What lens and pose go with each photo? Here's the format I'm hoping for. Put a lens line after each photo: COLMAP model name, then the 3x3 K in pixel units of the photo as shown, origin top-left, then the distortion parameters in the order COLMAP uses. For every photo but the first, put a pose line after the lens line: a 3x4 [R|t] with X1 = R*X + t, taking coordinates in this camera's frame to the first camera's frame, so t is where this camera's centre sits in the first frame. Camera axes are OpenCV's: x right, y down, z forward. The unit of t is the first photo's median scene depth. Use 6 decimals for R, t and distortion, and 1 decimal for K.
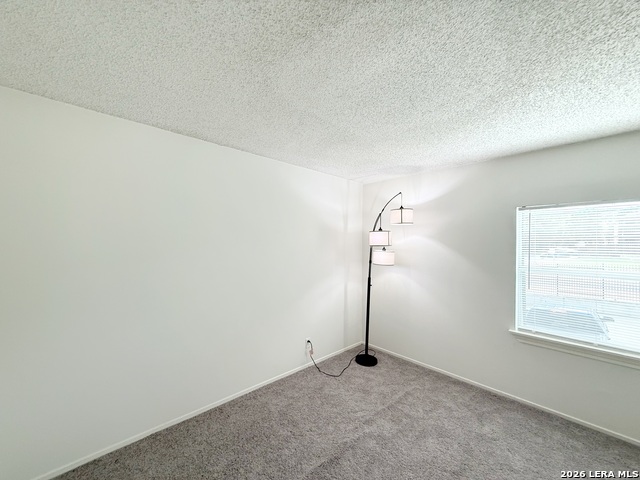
lens RADIAL K [[255.2, 0, 318.8], [0, 255.2, 238.2], [0, 0, 1]] dist [0.000937, 0.000356]
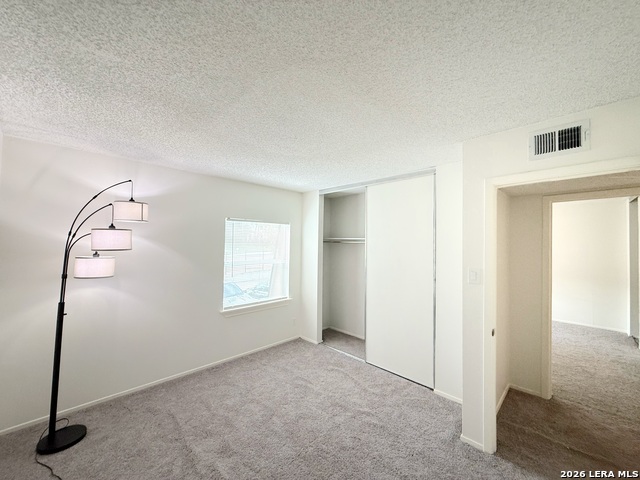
lens RADIAL K [[255.2, 0, 321.0], [0, 255.2, 239.6], [0, 0, 1]] dist [0.000937, 0.000356]
pose [[-0.016713, 0.000104, 0.999860, -0.458578], [-0.027651, 0.999617, -0.000566, -0.014962], [-0.999478, -0.027656, -0.016703, 0.429540]]
